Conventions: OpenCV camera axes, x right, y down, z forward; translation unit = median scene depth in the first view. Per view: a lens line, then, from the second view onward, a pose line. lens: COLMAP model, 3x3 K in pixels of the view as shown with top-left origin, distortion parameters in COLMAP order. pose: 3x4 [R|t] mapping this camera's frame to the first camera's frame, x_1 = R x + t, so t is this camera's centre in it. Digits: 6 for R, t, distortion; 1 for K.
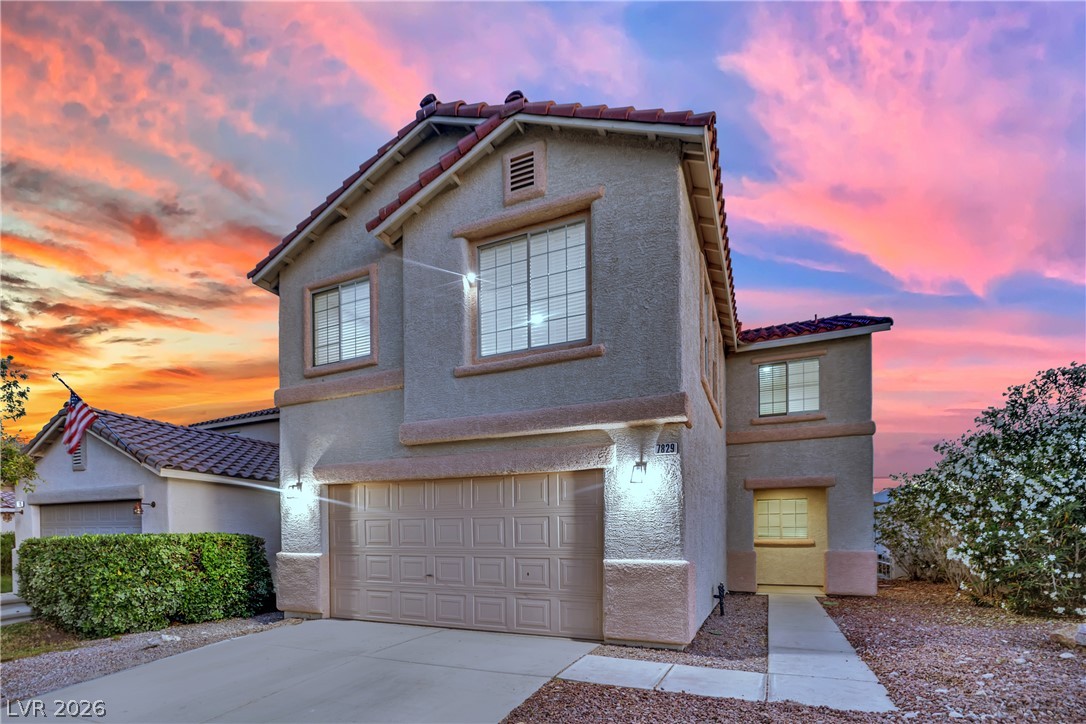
lens RADIAL K [[477.5, 0, 542.4], [0, 477.5, 385.2], [0, 0, 1]] dist [-0.012859, -0.000491]
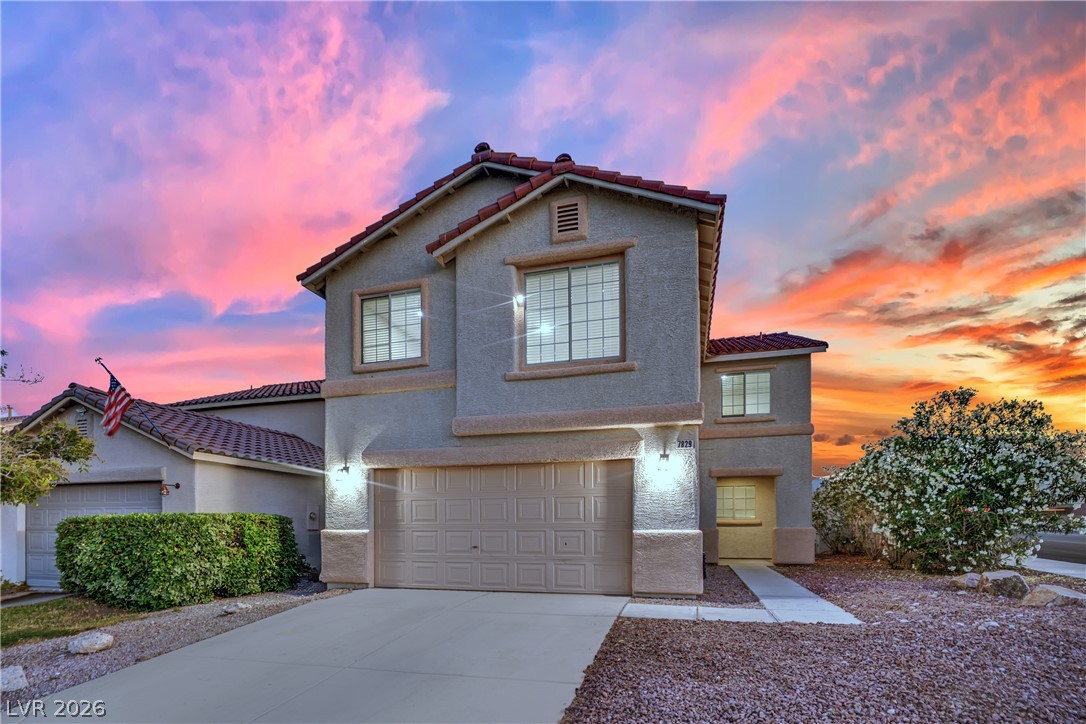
lens RADIAL K [[457.8, 0, 543.0], [0, 457.8, 362.0], [0, 0, 1]] dist [-0.004481, -0.000165]
pose [[0.991808, 0.041670, 0.120751, -0.222617], [-0.038026, 0.998754, -0.032329, -0.029334], [-0.121948, 0.027472, 0.992156, -0.160077]]
